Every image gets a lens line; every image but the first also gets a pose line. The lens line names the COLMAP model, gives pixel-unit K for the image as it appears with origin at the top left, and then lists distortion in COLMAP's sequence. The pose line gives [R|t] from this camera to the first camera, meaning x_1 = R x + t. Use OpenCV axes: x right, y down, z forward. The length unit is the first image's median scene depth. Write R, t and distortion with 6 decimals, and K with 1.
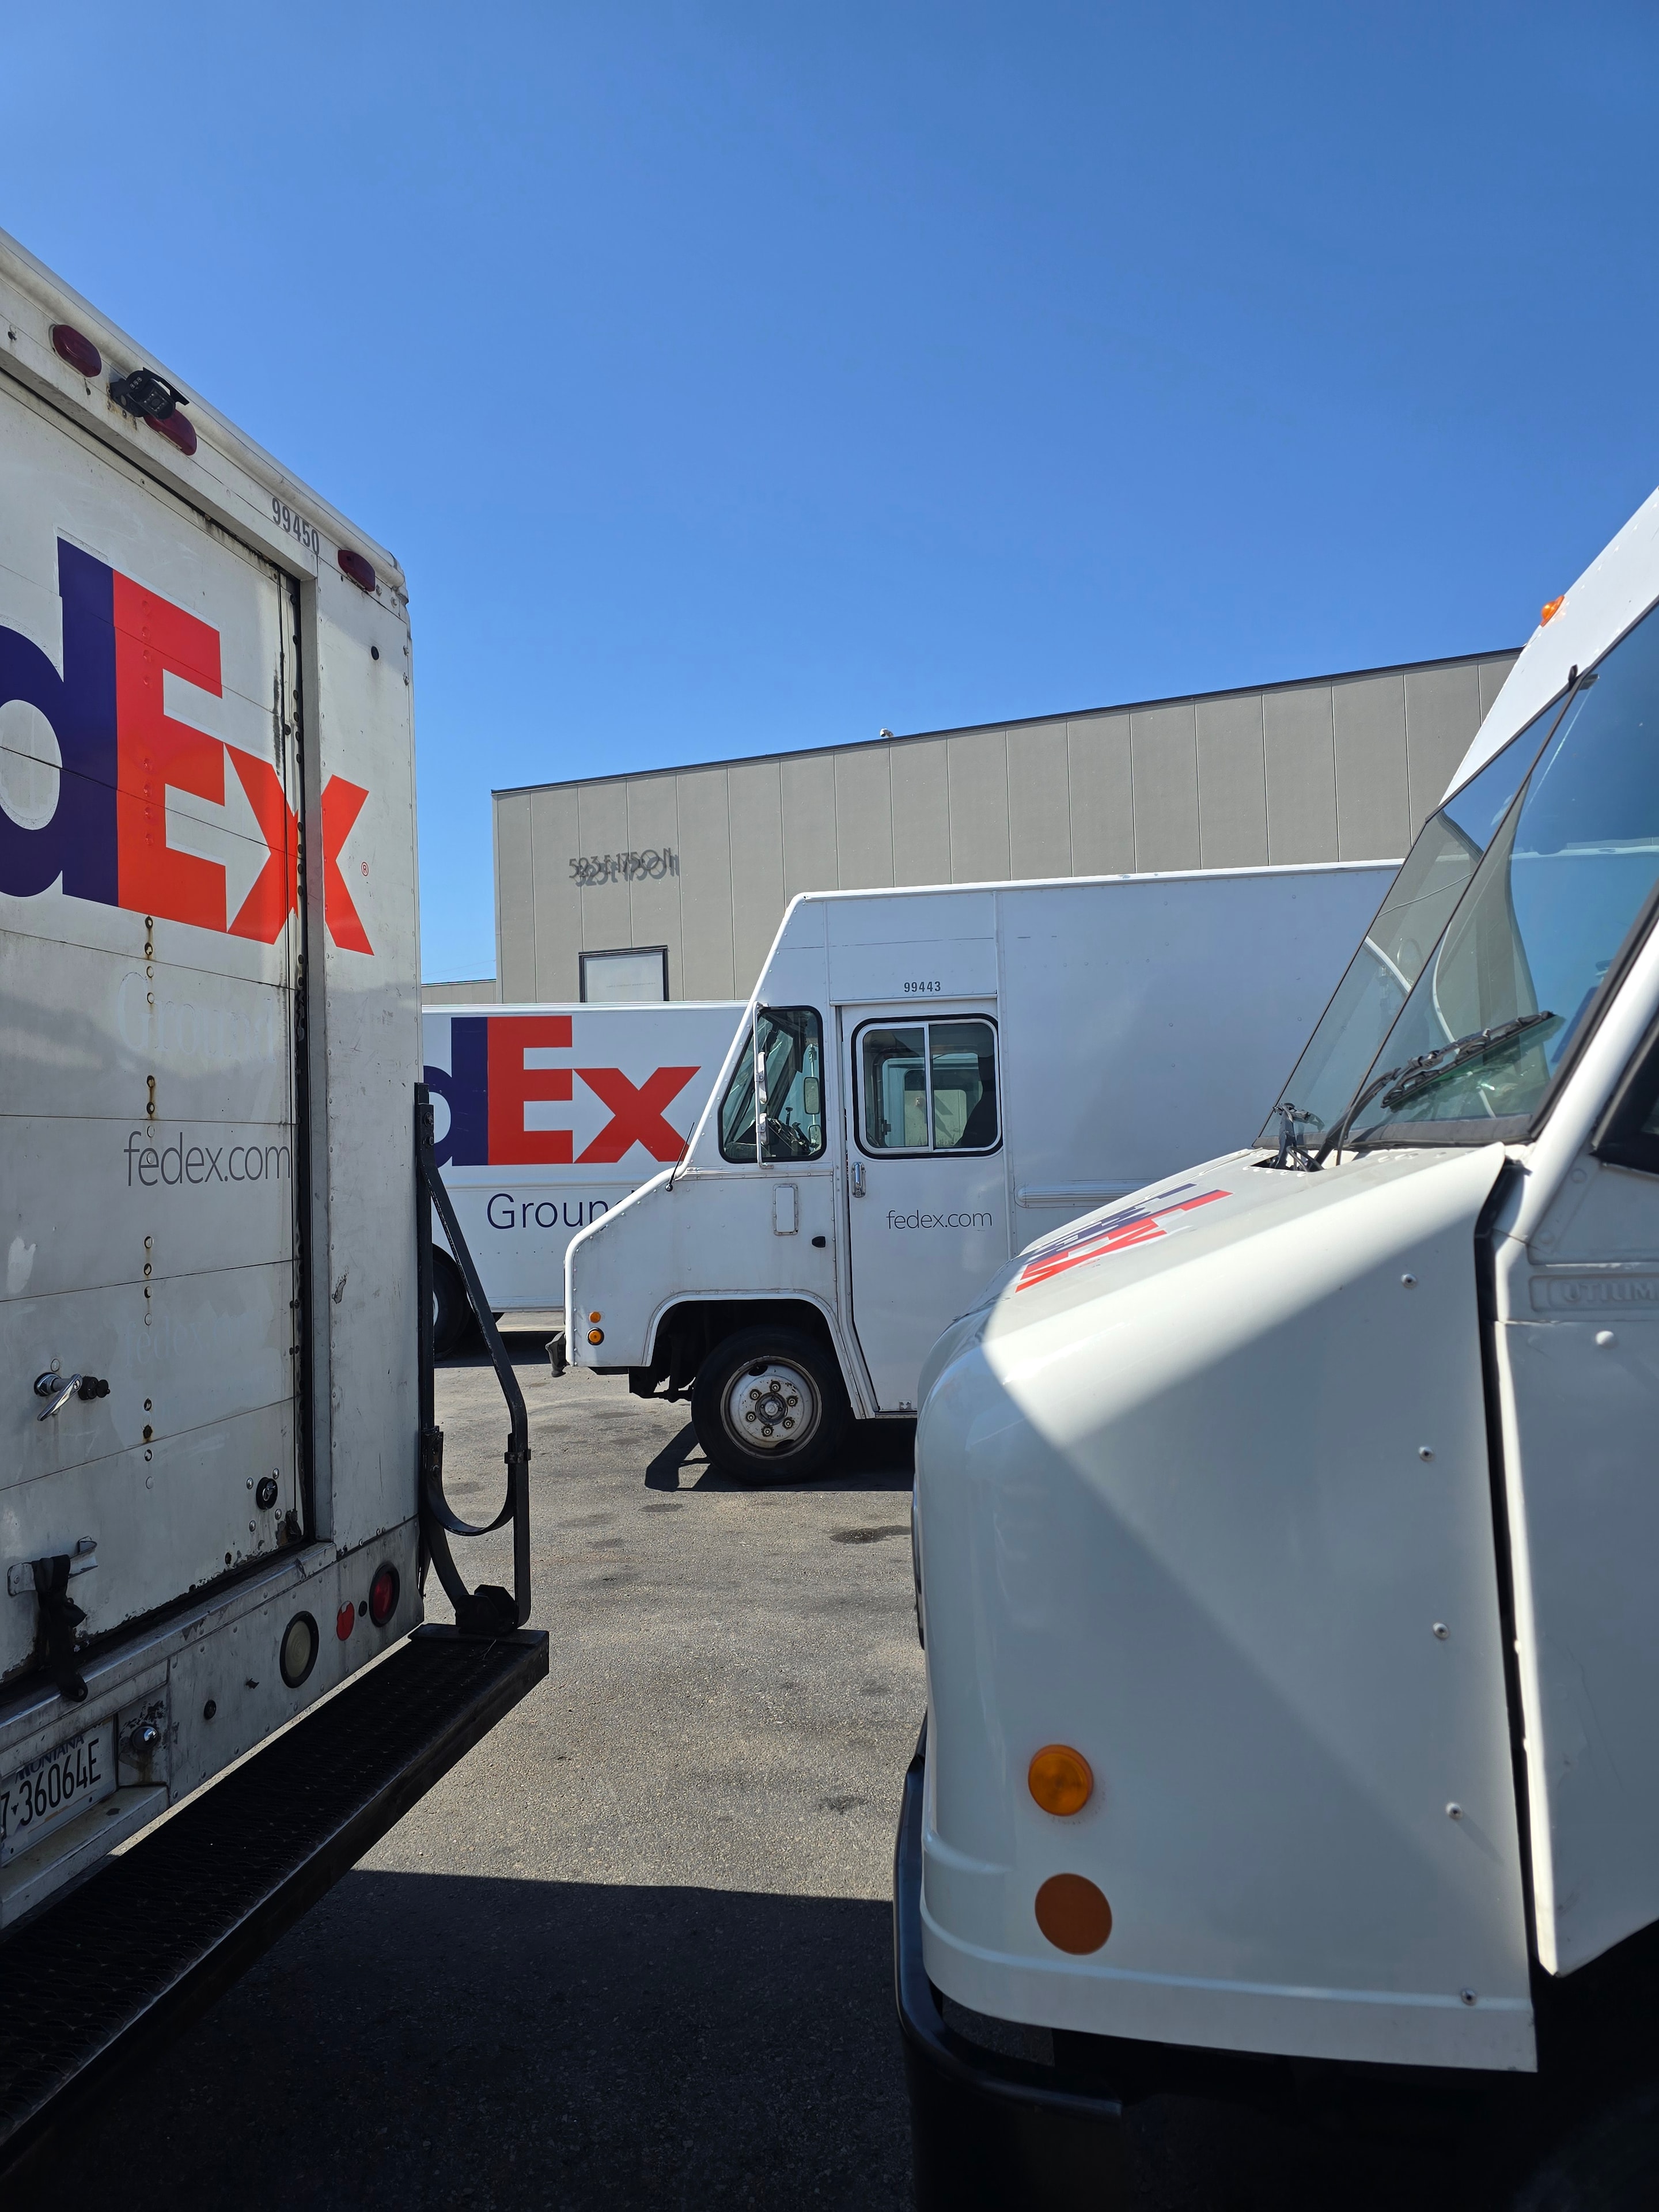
lens RADIAL K [[1477.7, 0, 829.5], [0, 1477.7, 1106.0], [0, 0, 1]] dist [0.052022, -0.039286]
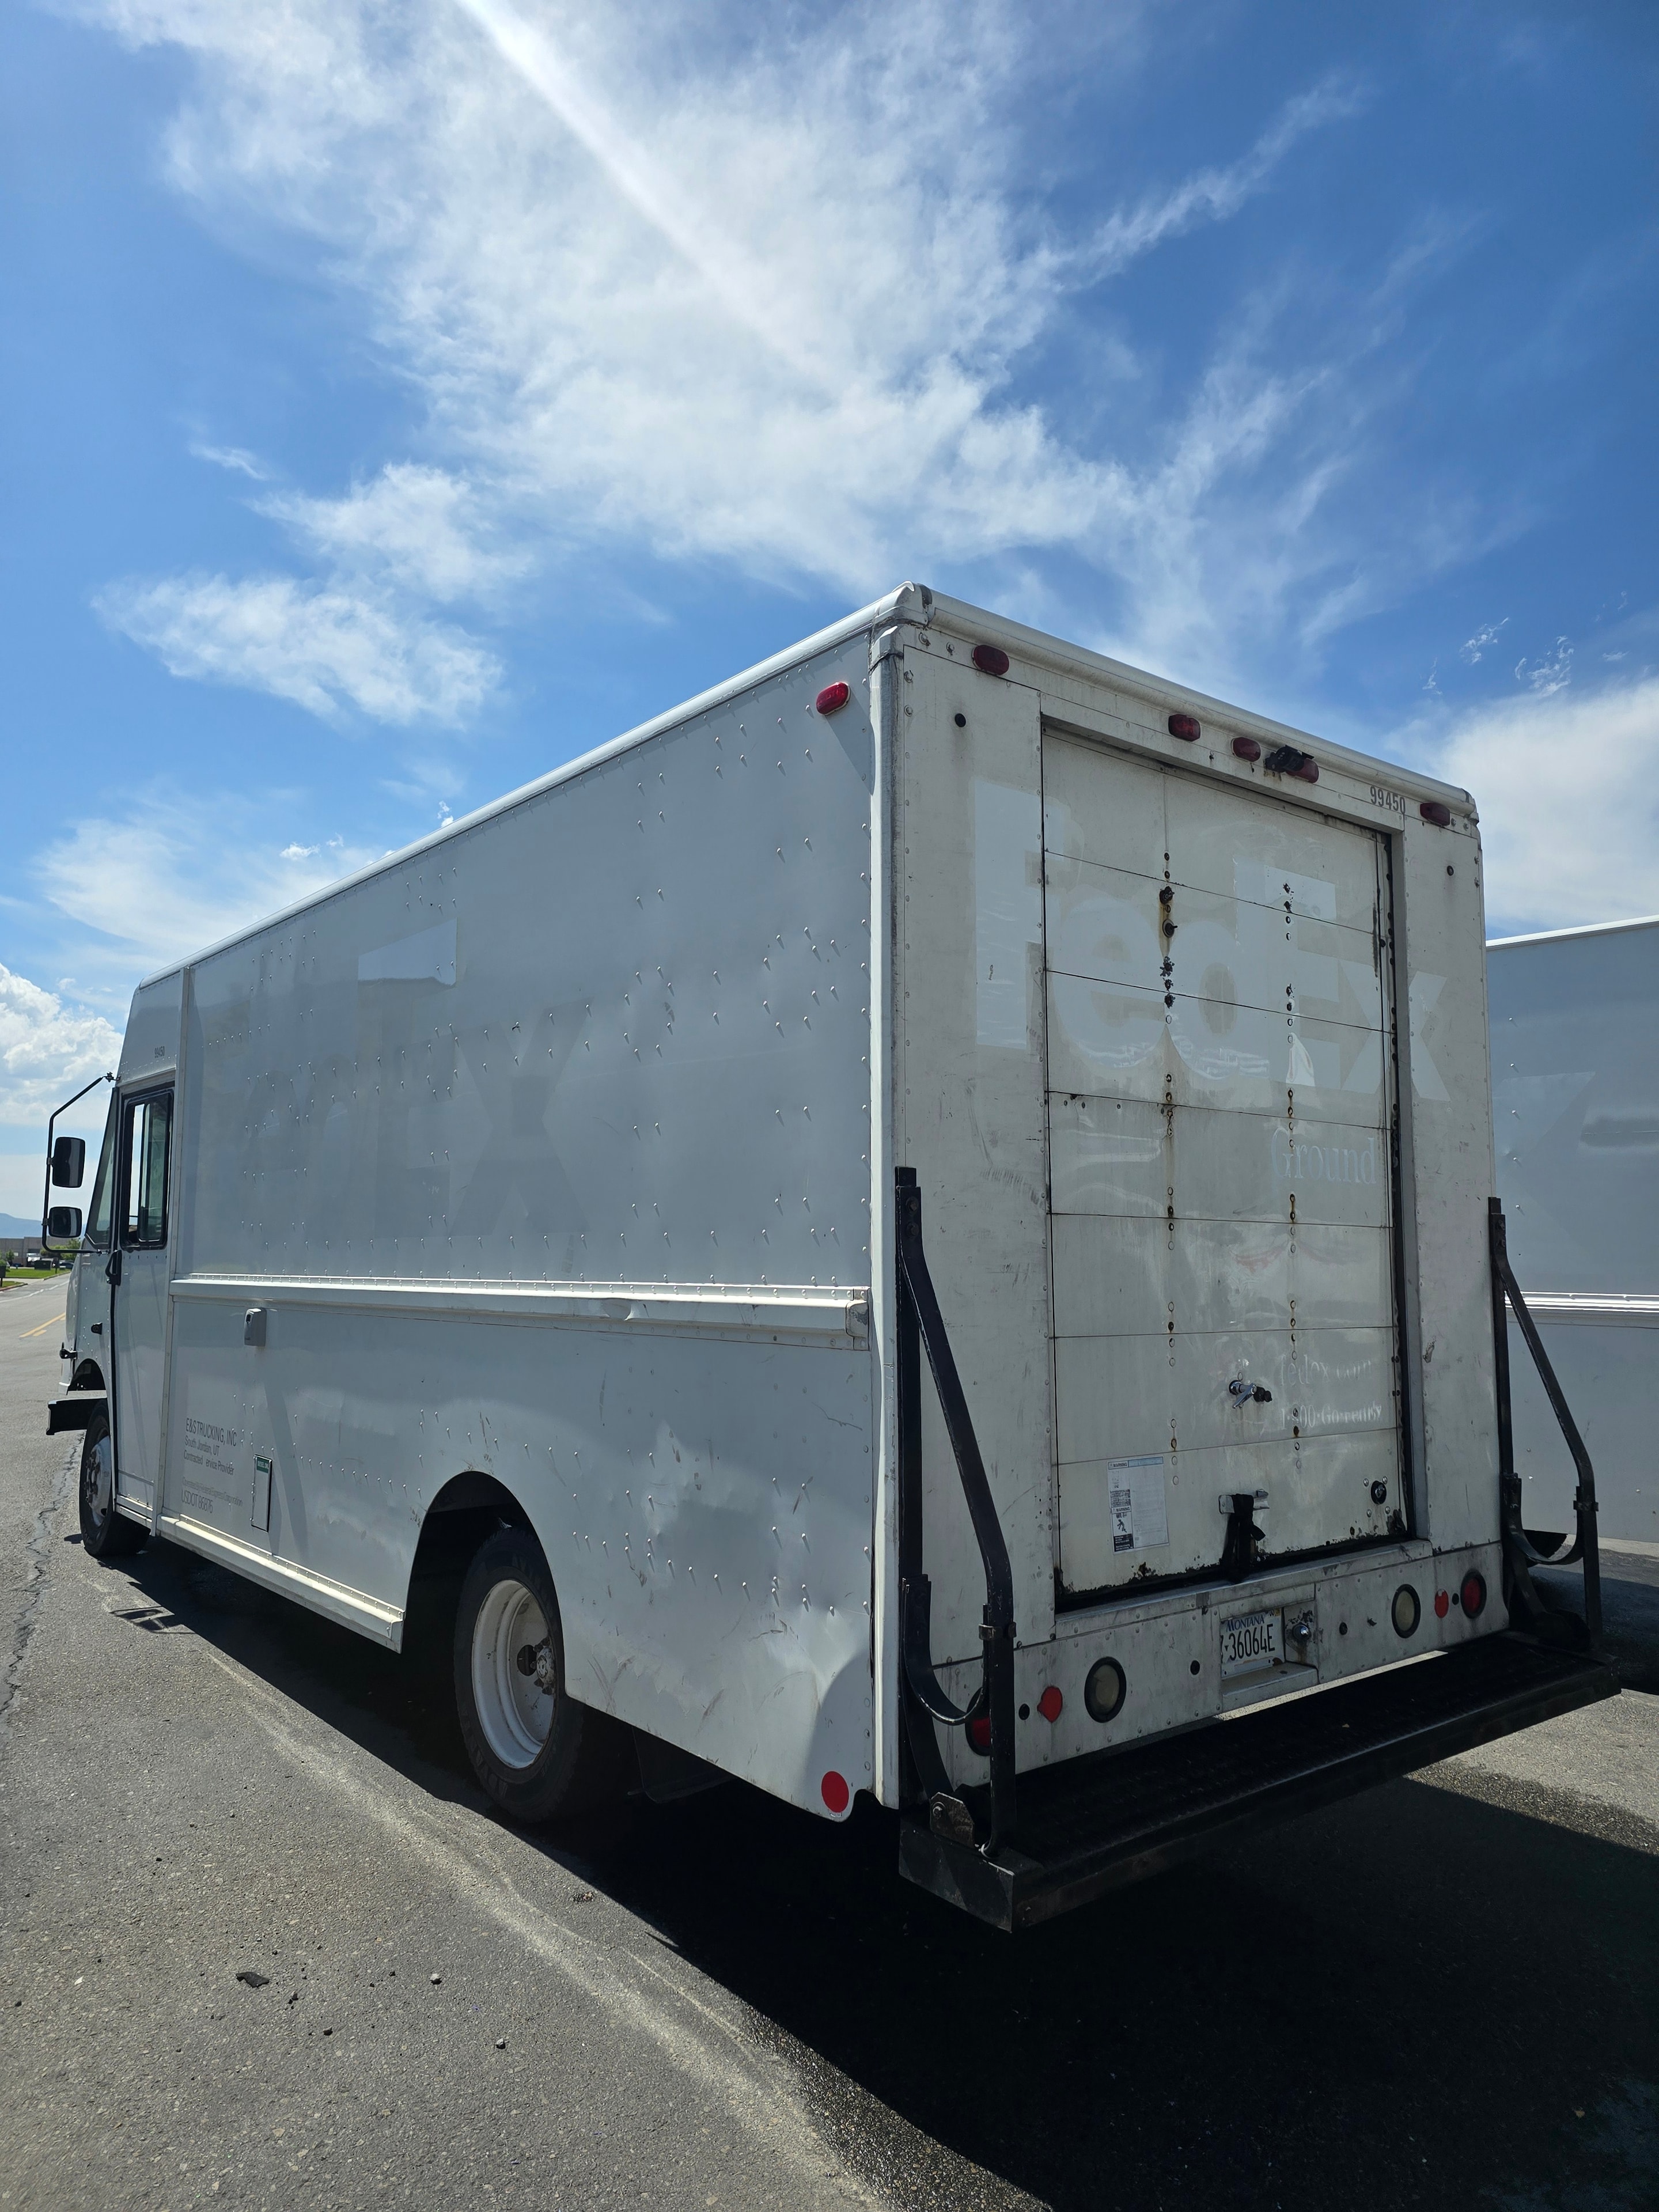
lens RADIAL K [[1477.7, 0, 829.5], [0, 1477.7, 1106.0], [0, 0, 1]] dist [0.052022, -0.039286]
pose [[0.750796, -0.043768, -0.659082, 0.171456], [-0.007381, 0.997184, -0.074629, 0.006432], [0.660493, 0.060896, 0.748359, -0.403520]]
